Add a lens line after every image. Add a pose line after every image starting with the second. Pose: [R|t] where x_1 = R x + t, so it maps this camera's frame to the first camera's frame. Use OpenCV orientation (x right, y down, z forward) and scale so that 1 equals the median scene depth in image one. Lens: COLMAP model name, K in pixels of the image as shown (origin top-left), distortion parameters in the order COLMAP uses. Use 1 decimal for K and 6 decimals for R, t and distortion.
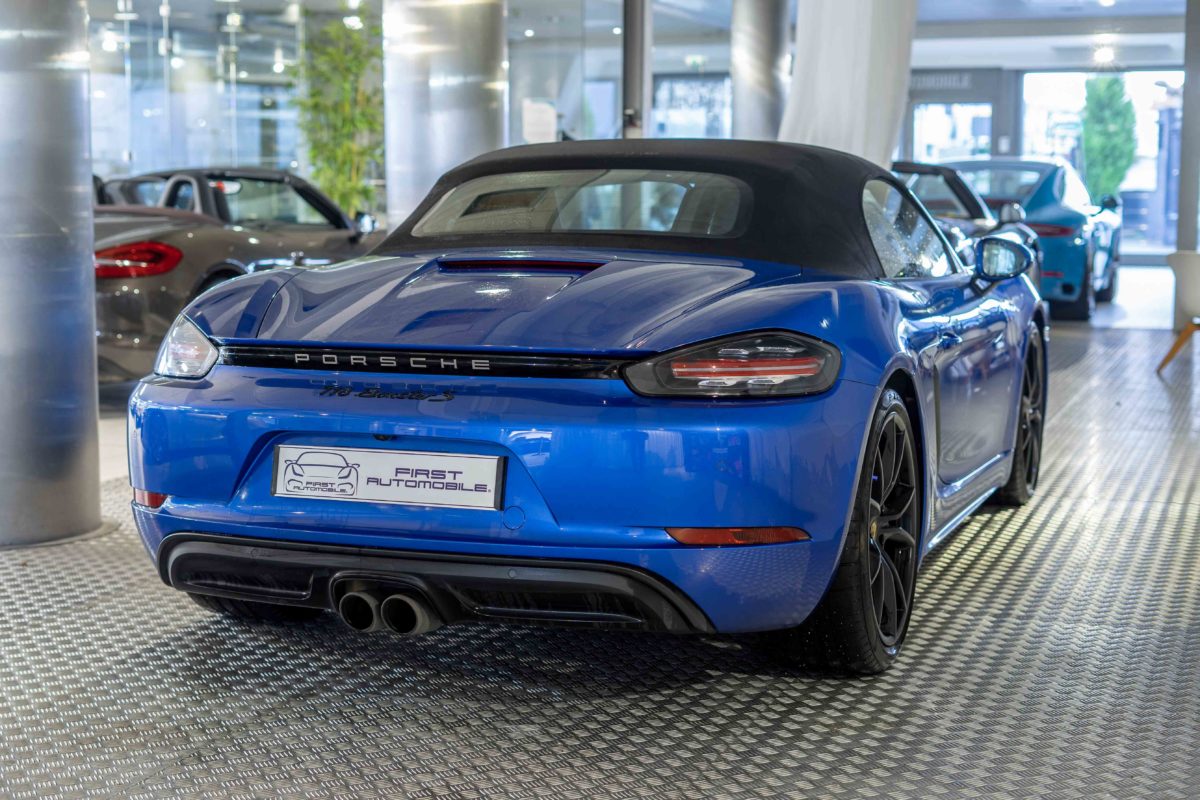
lens RADIAL K [[1919.7, 0, 555.4], [0, 1919.7, 400.9], [0, 0, 1]] dist [-0.020989, -0.042363]
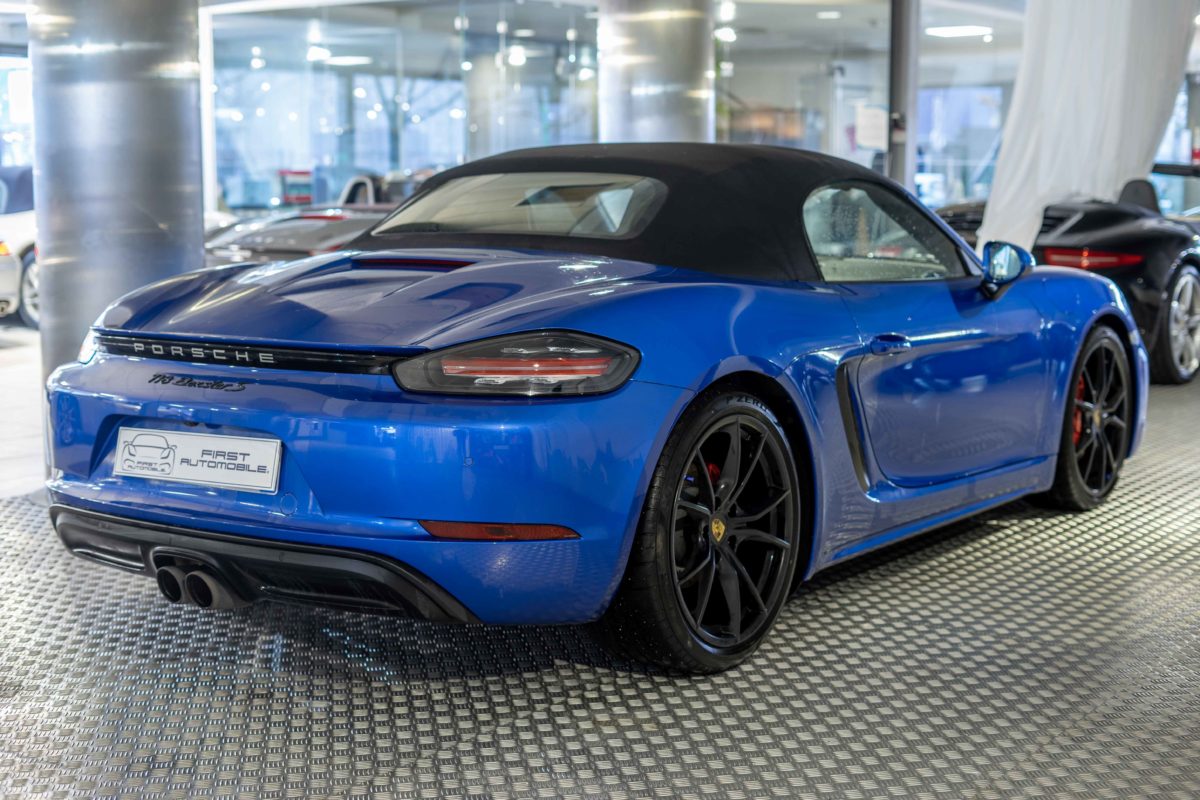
lens RADIAL K [[1768.2, 0, 631.6], [0, 1768.2, 378.2], [0, 0, 1]] dist [-0.014106, -0.071602]
pose [[0.974316, 0.027090, -0.223550, 0.359196], [-0.027946, 0.999609, -0.000664, -0.012086], [0.223444, 0.006894, 0.974692, 0.092883]]
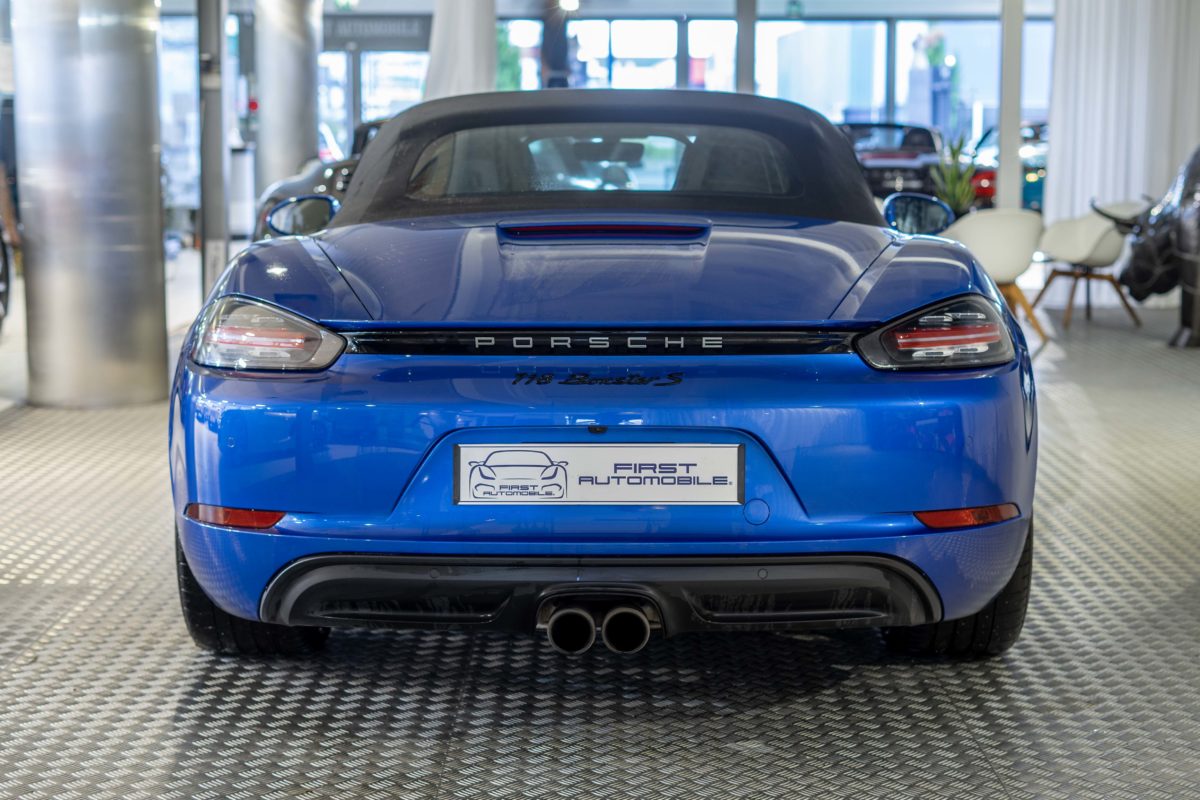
lens RADIAL K [[2079.0, 0, 600.0], [0, 2079.0, 400.0], [0, 0, 1]] dist [0.011585, -0.223187]
pose [[0.936015, -0.043597, 0.349249, -0.407801], [0.039408, 0.999041, 0.019096, -0.012076], [-0.349746, -0.004111, 0.936836, 0.110757]]
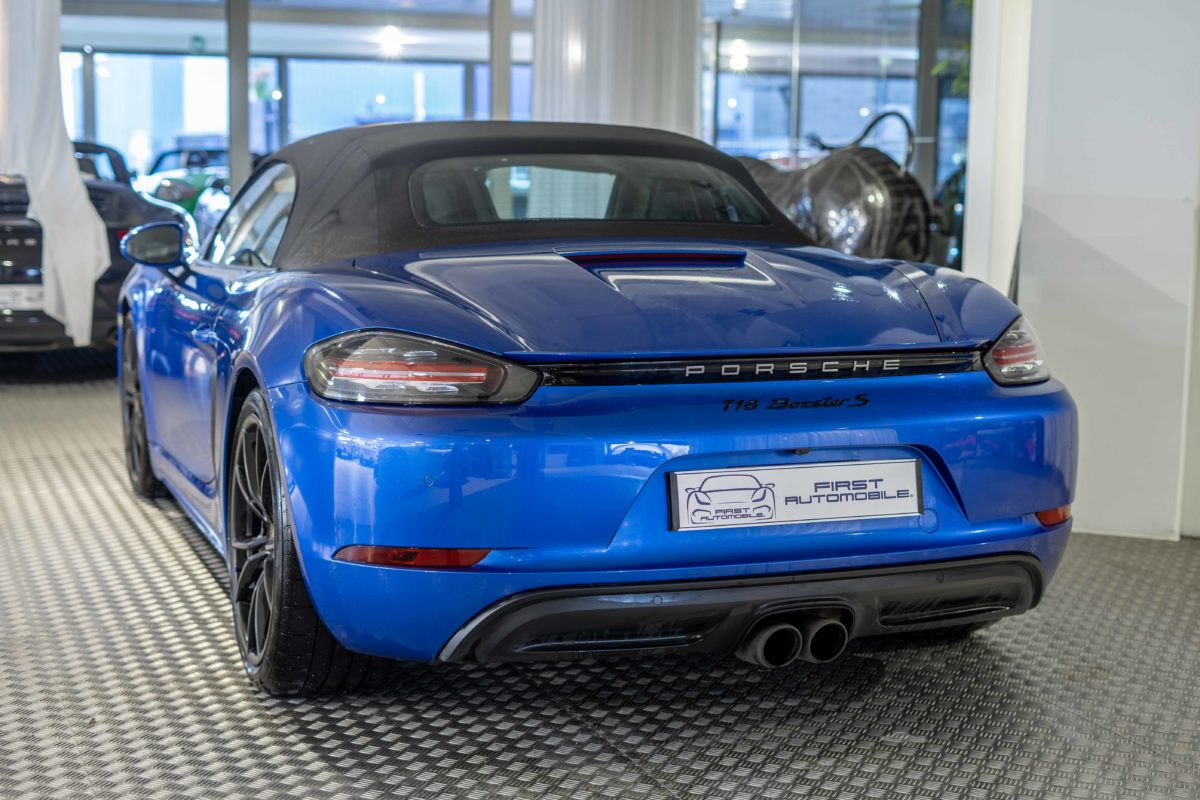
lens RADIAL K [[1831.0, 0, 600.0], [0, 1831.0, 400.0], [0, 0, 1]] dist [-0.002846, -0.027047]
pose [[0.746117, -0.074947, 0.661584, -0.716308], [0.064387, 0.997109, 0.040343, -0.045332], [-0.662695, 0.012497, 0.748785, 0.400403]]
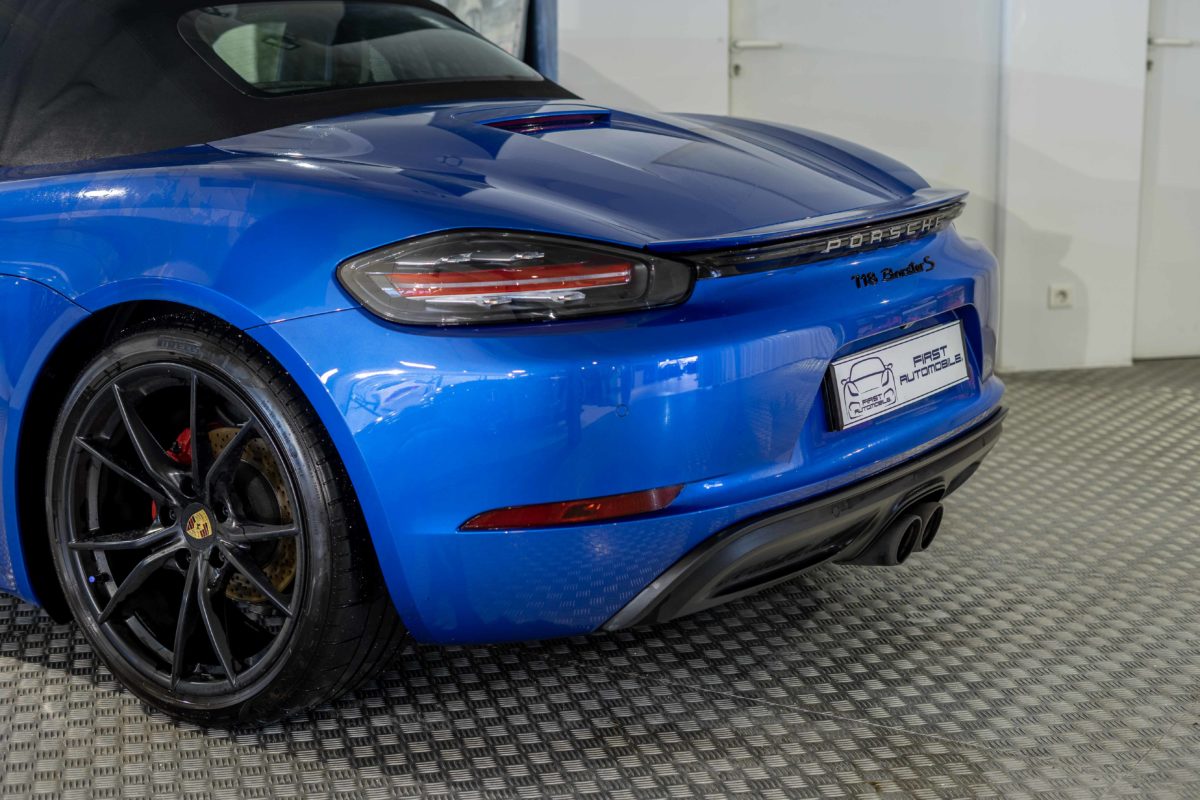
lens RADIAL K [[1919.7, 0, 555.4], [0, 1919.7, 400.9], [0, 0, 1]] dist [-0.020989, -0.042363]
pose [[0.236687, -0.191060, 0.952615, -0.895287], [0.127658, 0.978090, 0.164452, -0.101217], [-0.963163, 0.082685, 0.255892, 0.912305]]
